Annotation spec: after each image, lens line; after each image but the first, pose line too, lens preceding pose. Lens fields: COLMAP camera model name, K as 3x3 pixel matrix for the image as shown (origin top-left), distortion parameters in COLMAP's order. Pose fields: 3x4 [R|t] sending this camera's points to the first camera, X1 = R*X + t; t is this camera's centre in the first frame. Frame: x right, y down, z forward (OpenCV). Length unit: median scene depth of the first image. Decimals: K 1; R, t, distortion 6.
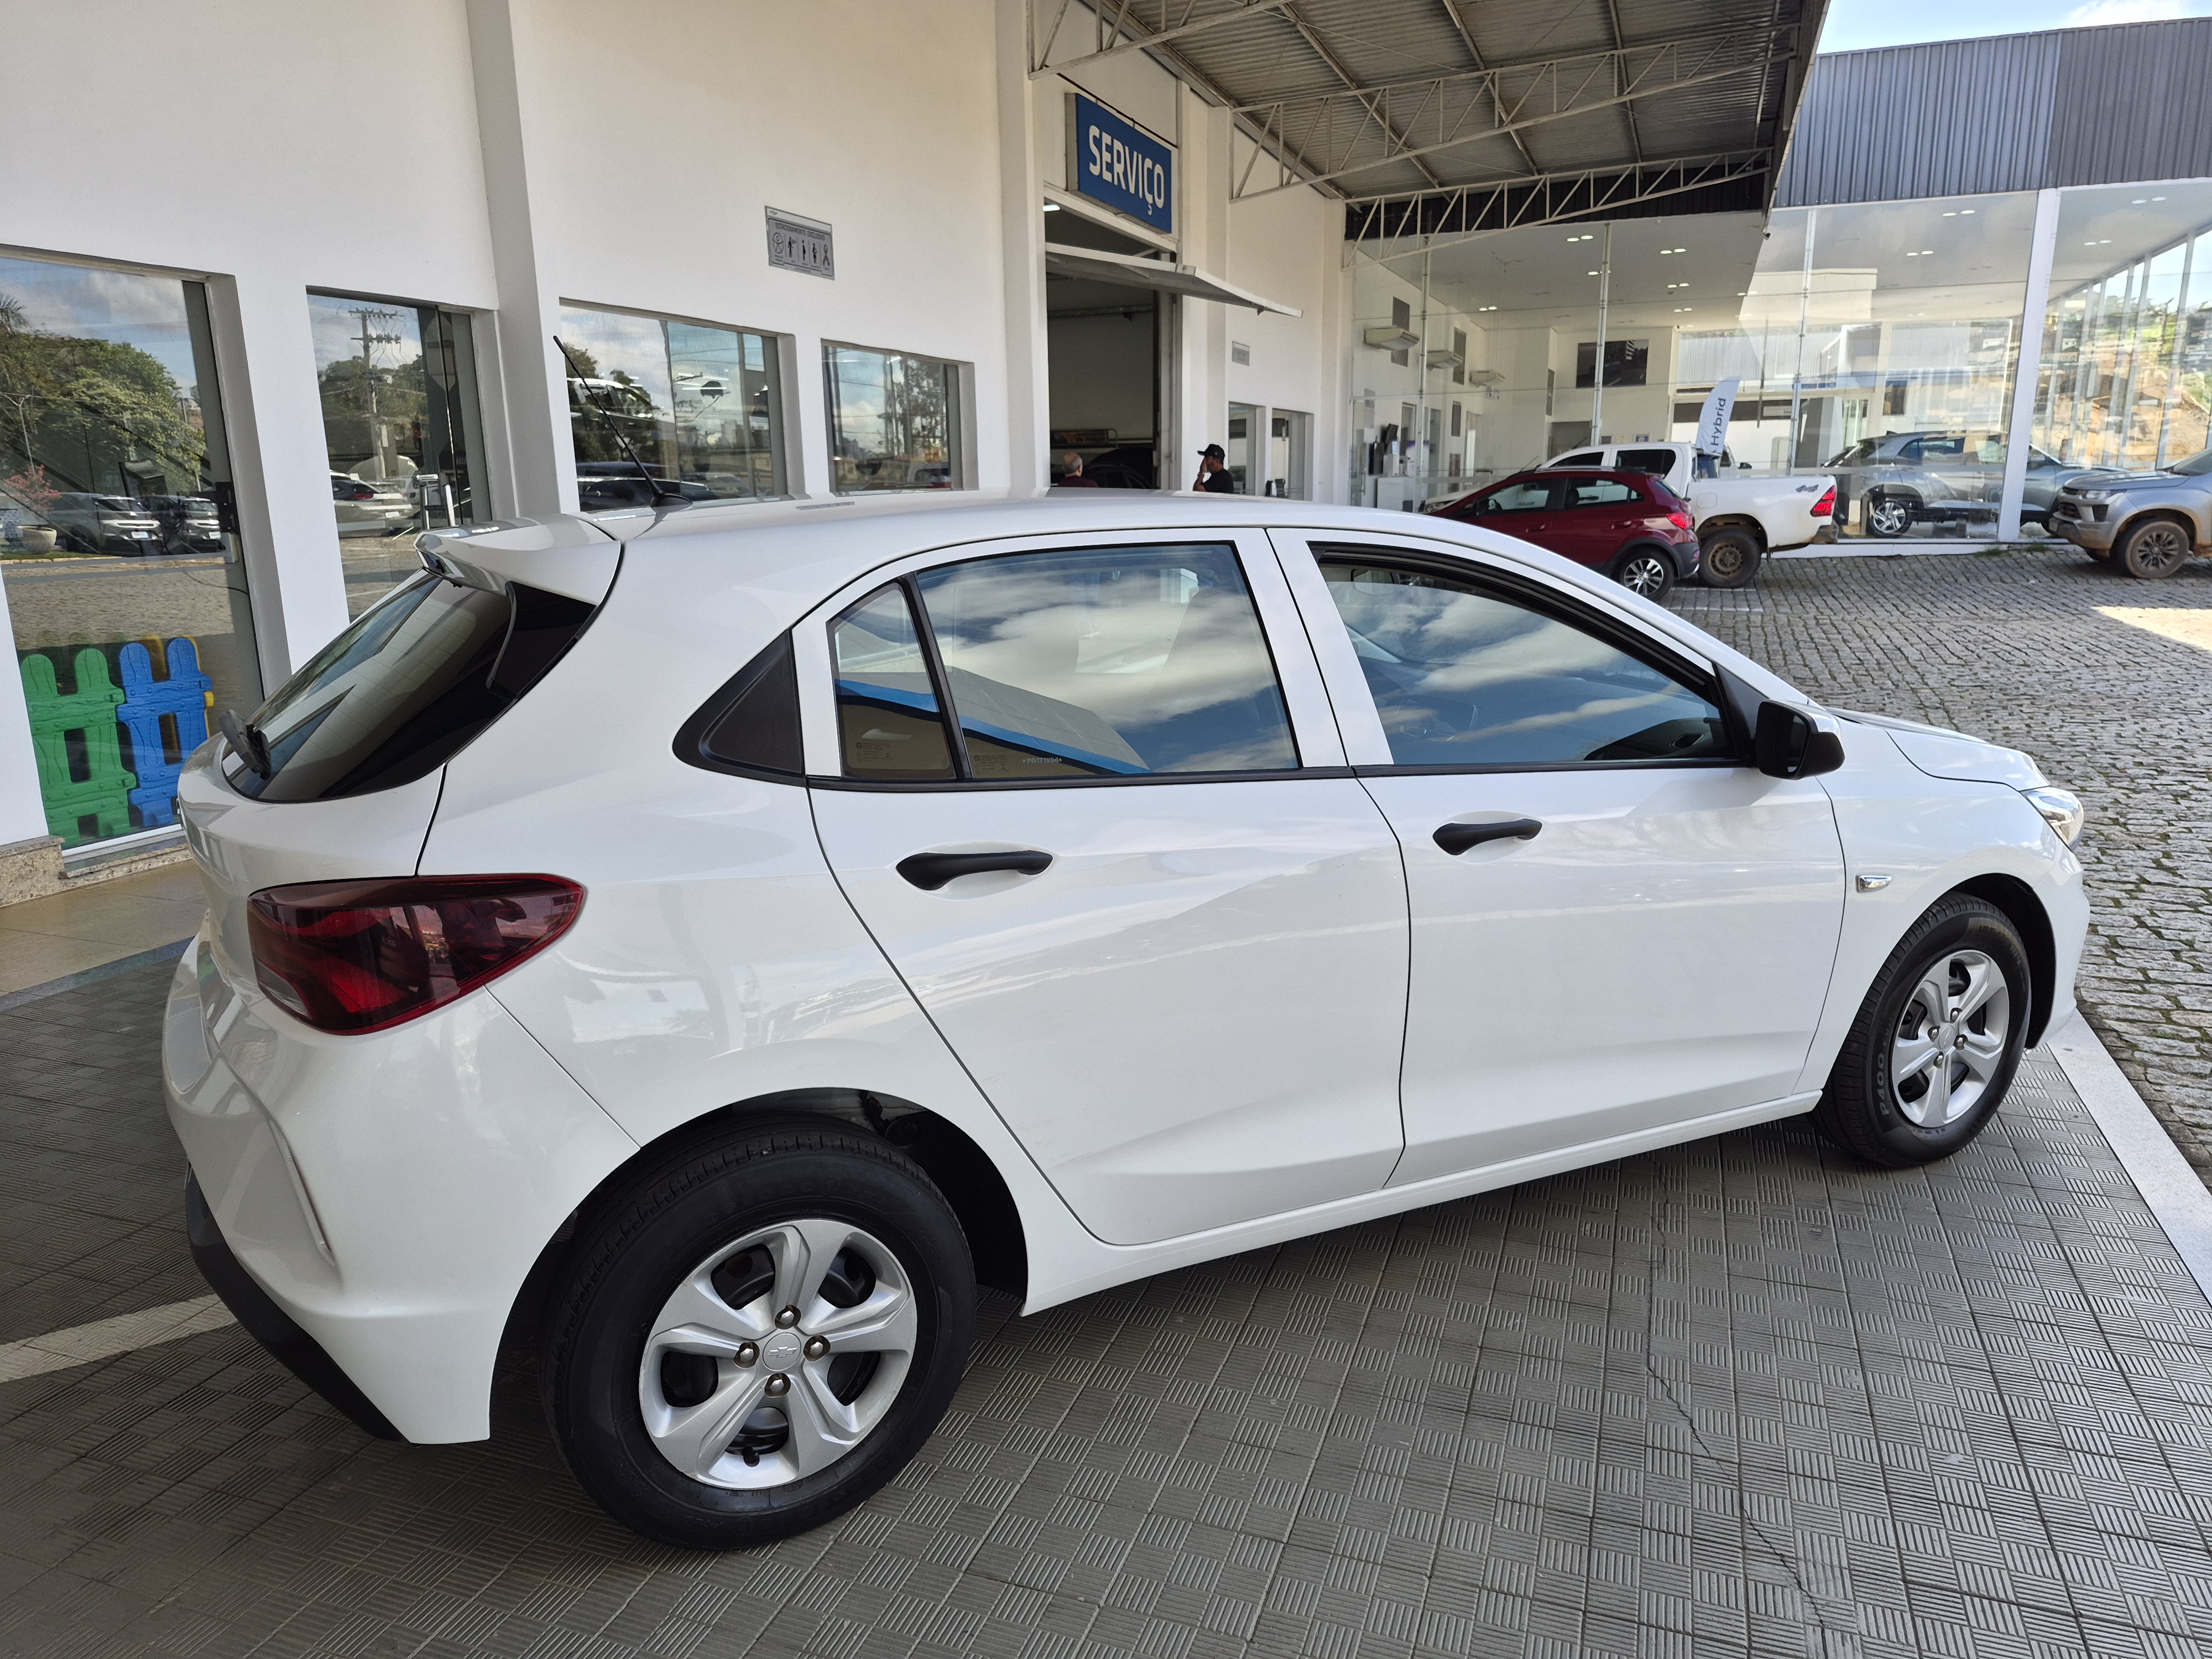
lens RADIAL K [[1576.8, 0, 1106.0], [0, 1576.8, 829.5], [0, 0, 1]] dist [-0.006360, -0.006307]
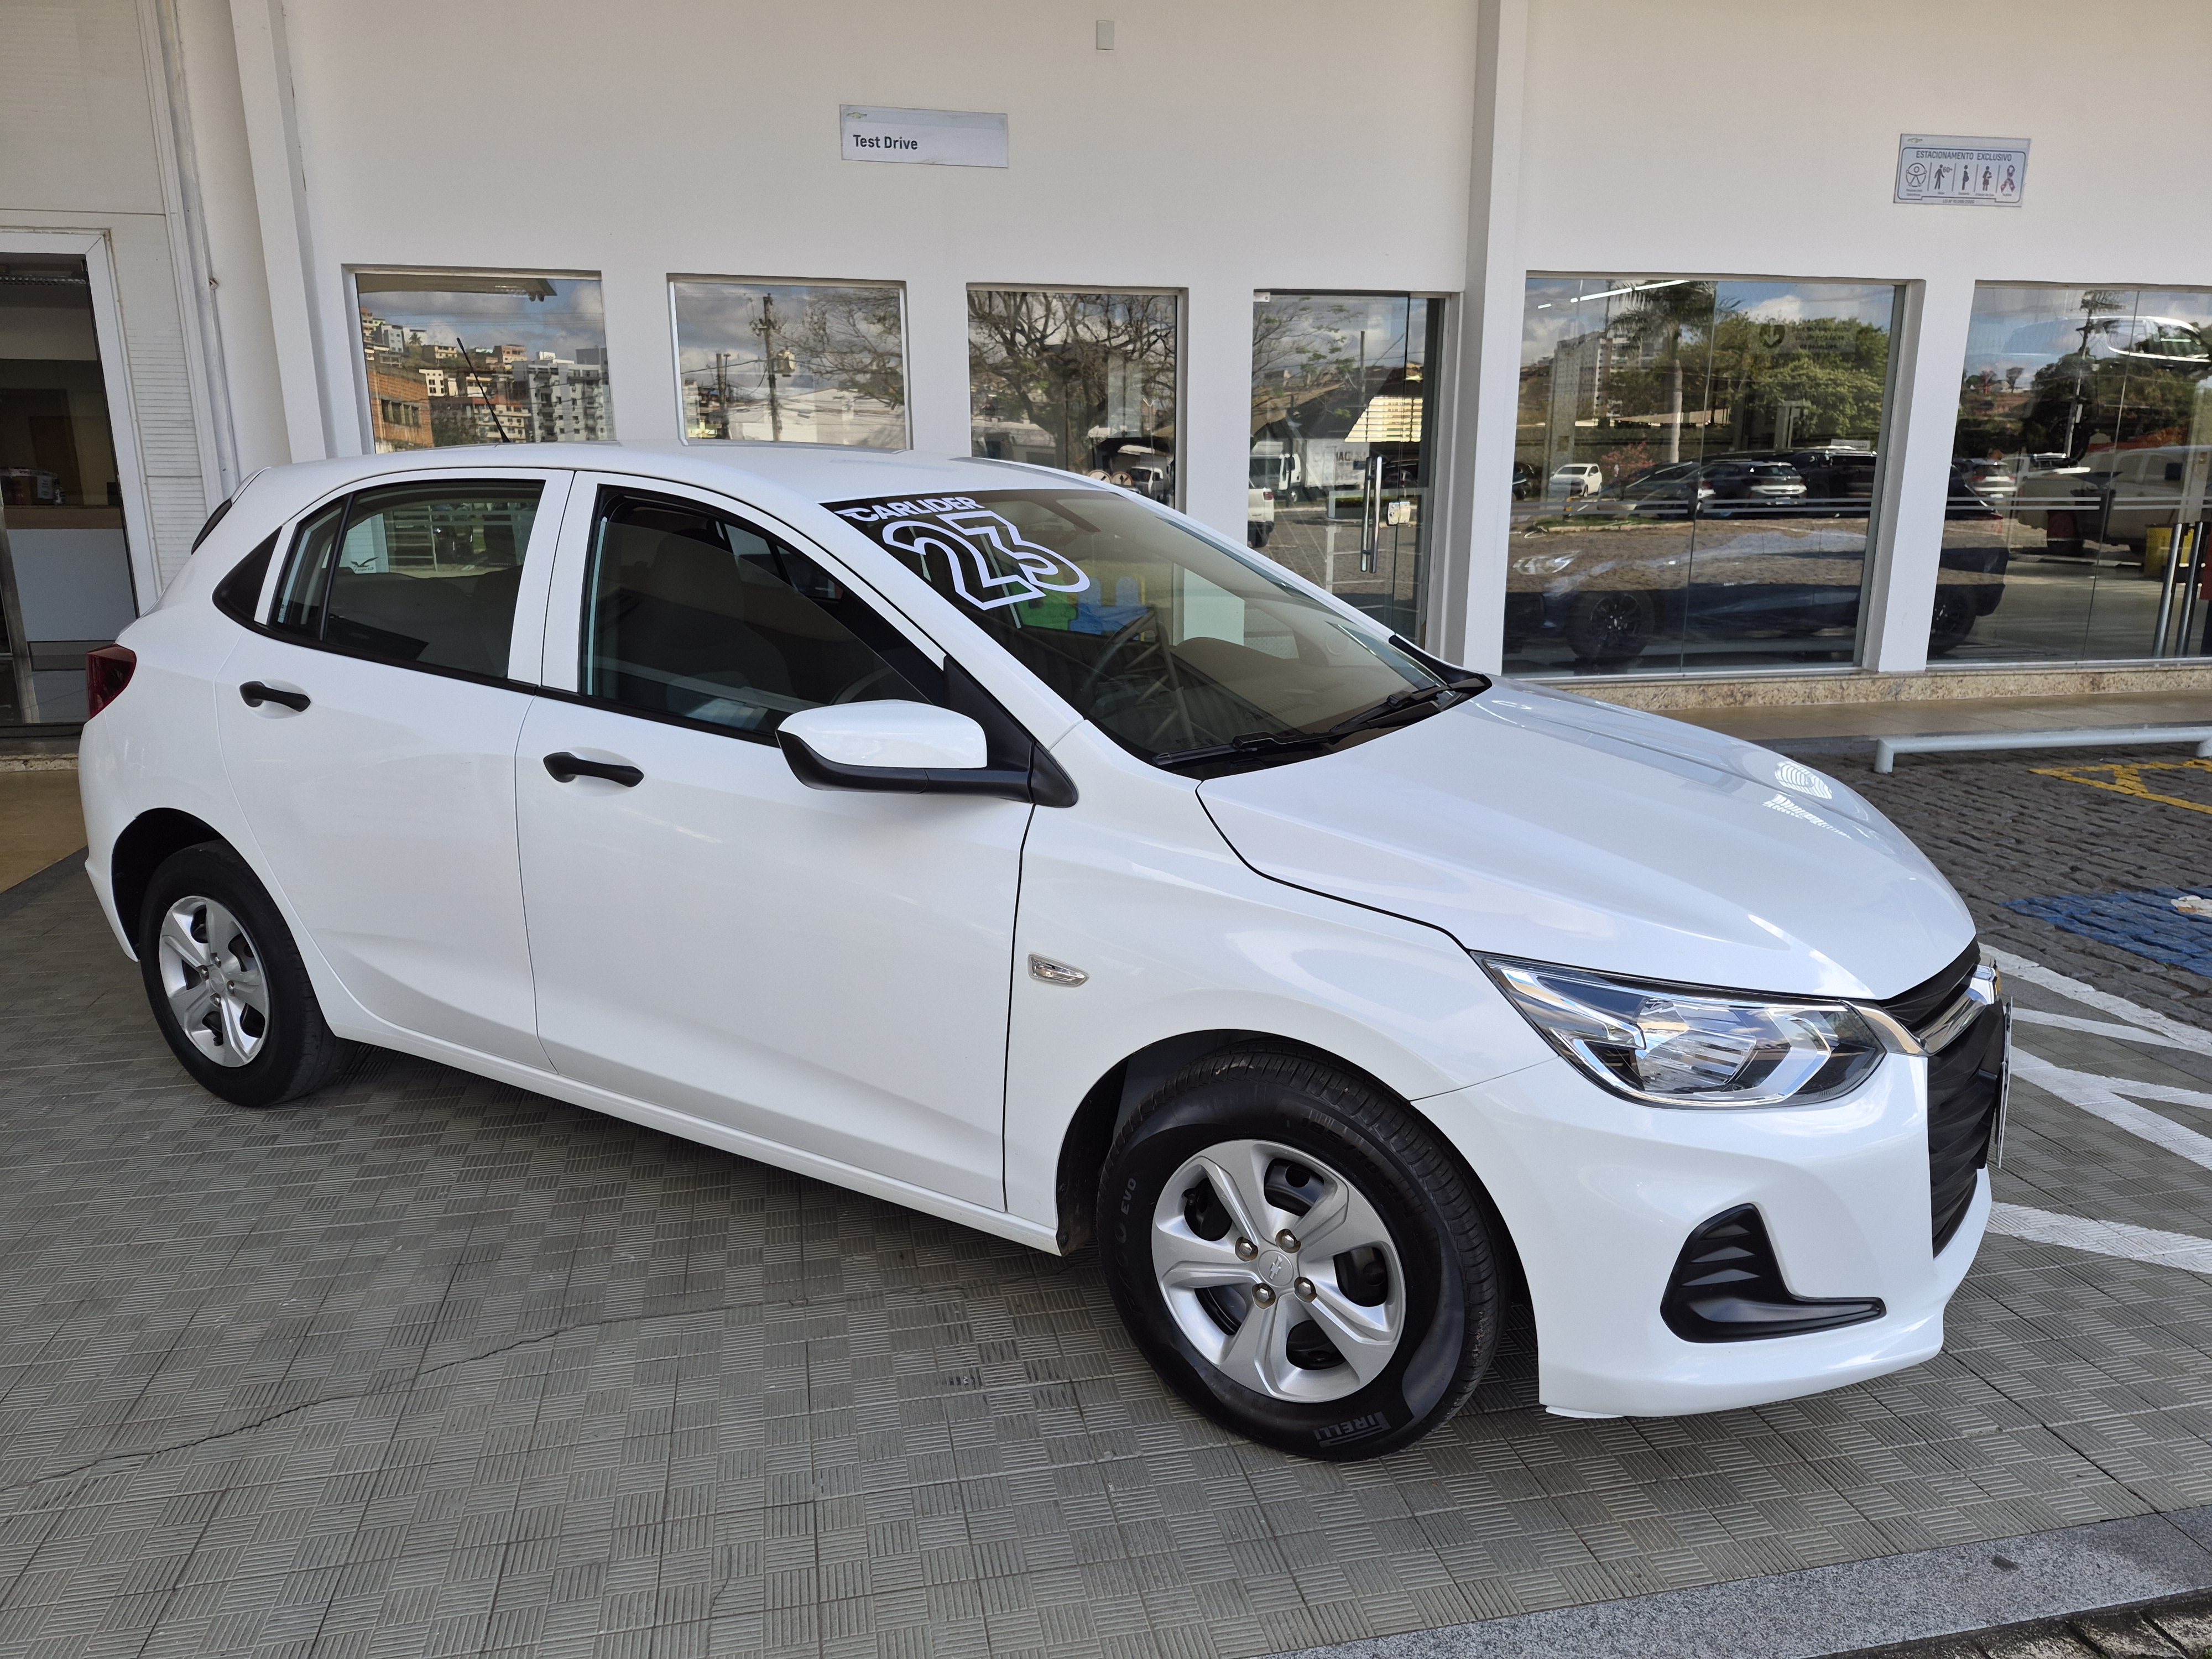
lens RADIAL K [[1524.5, 0, 1100.9], [0, 1524.5, 879.0], [0, 0, 1]] dist [-0.005681, -0.000601]
pose [[0.519724, 0.221251, -0.825188, 0.729431], [-0.182107, 0.972376, 0.146020, -0.077954], [0.834700, 0.074382, 0.545658, 0.429588]]
